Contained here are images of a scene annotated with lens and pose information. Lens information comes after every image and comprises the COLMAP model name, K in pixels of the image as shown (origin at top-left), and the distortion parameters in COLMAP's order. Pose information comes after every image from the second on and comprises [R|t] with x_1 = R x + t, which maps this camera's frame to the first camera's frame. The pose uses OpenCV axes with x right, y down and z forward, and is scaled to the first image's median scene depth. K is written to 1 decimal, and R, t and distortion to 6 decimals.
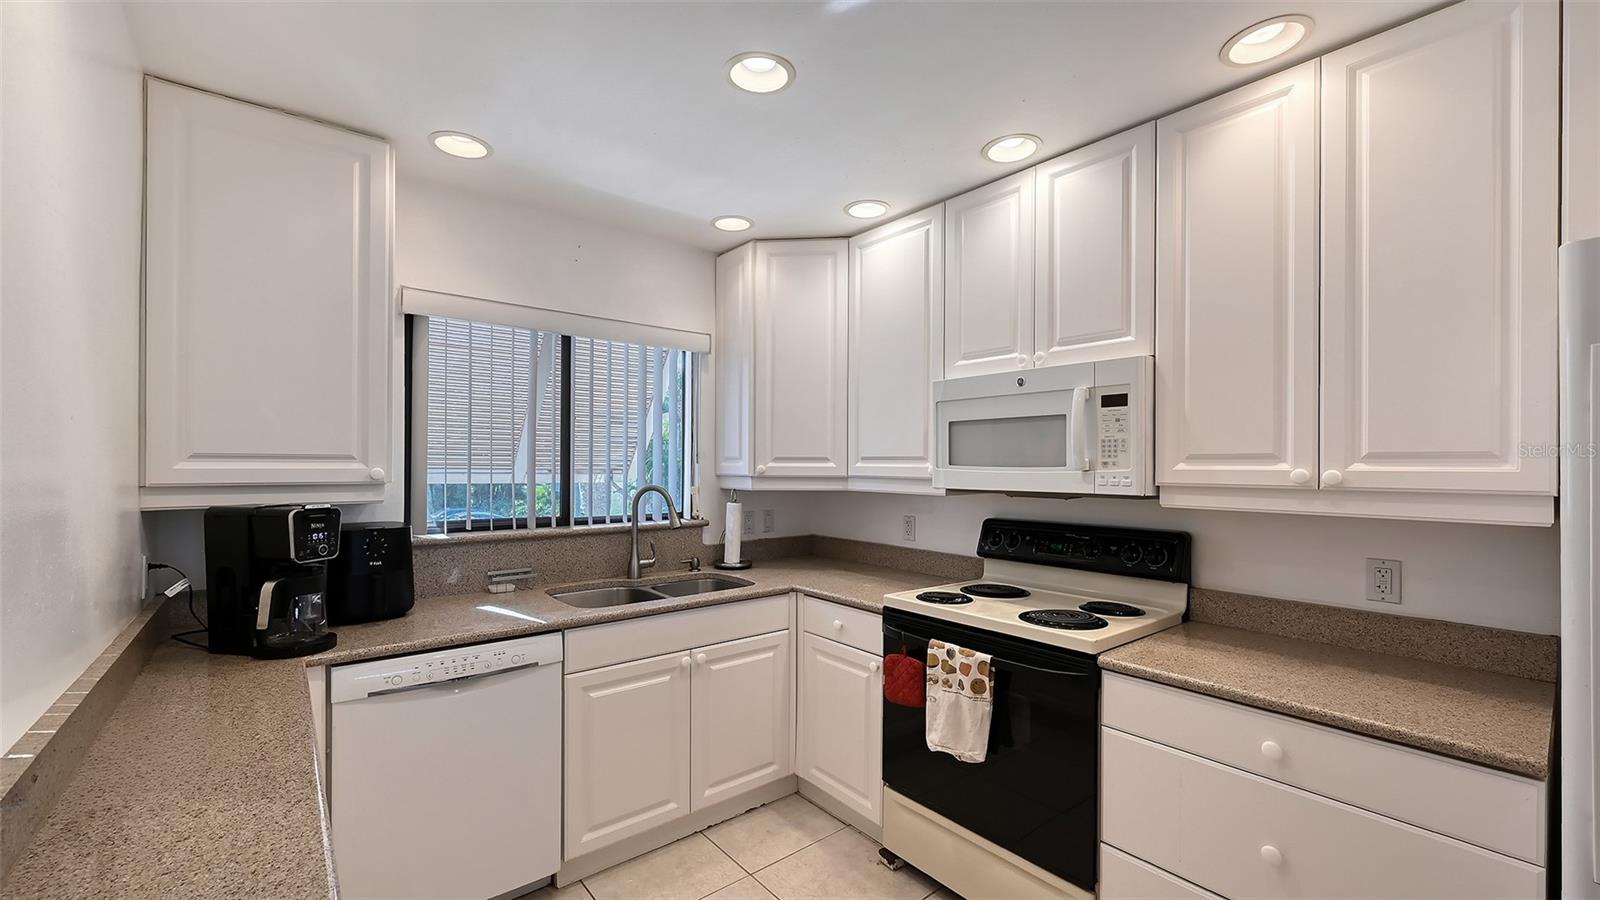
lens RADIAL K [[639.3, 0, 803.3], [0, 639.3, 459.8], [0, 0, 1]] dist [-0.000113, -0.000025]
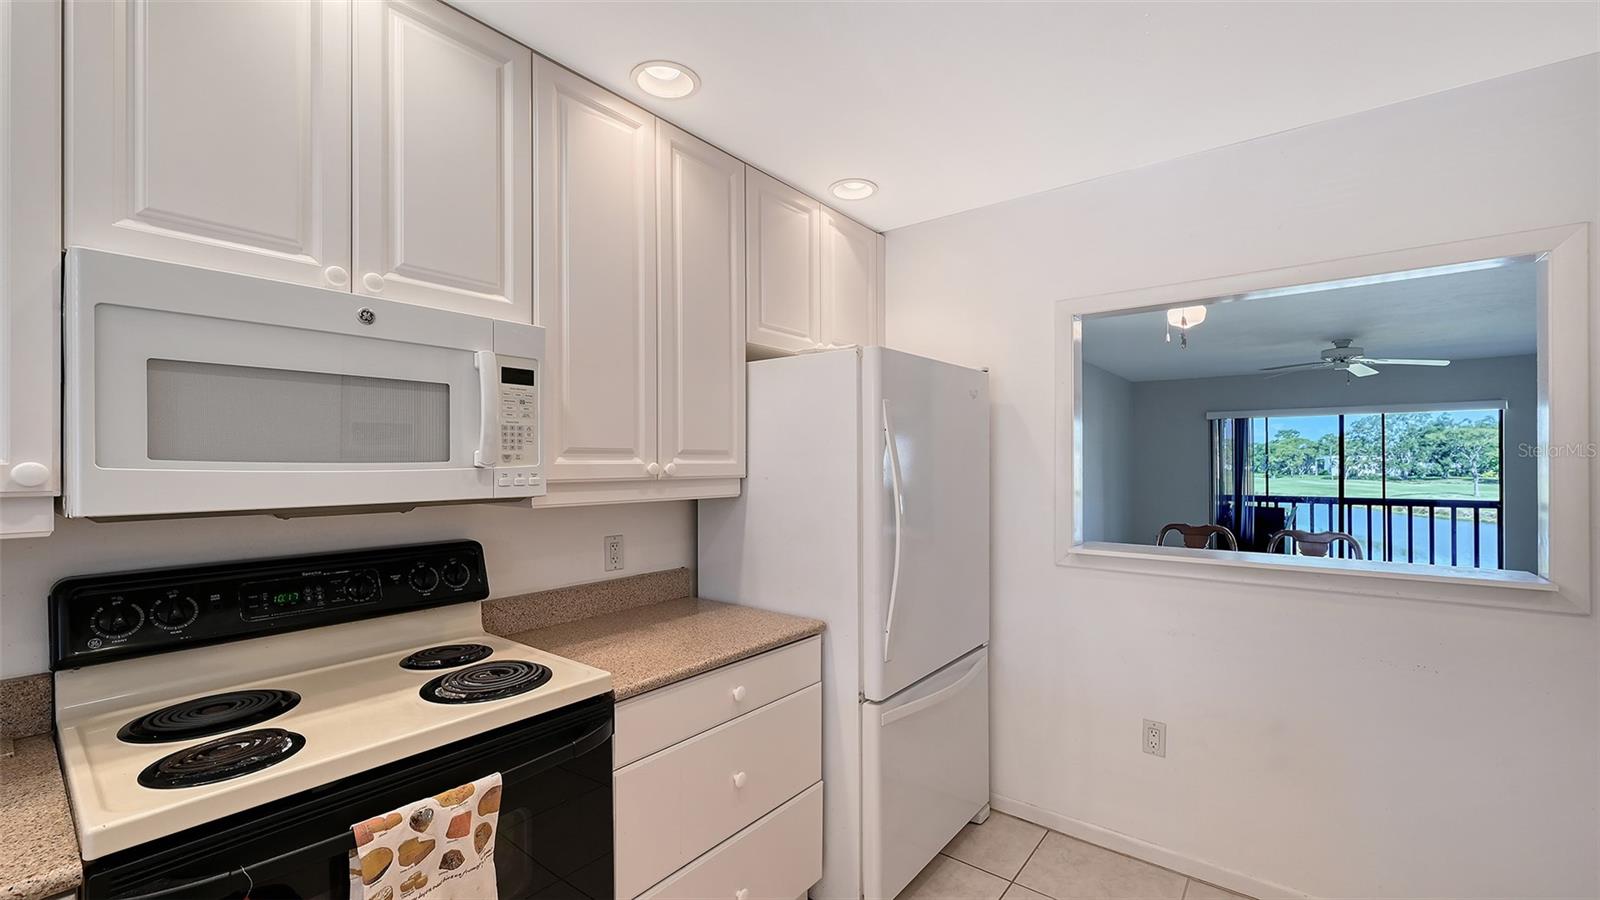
lens RADIAL K [[647.1, 0, 809.1], [0, 647.1, 457.0], [0, 0, 1]] dist [0.000117, 0.000559]
pose [[-0.217783, 0.005947, 0.975979, -0.361177], [-0.005164, 0.999960, -0.007245, 0.009427], [-0.975984, -0.006618, -0.217744, 0.823434]]
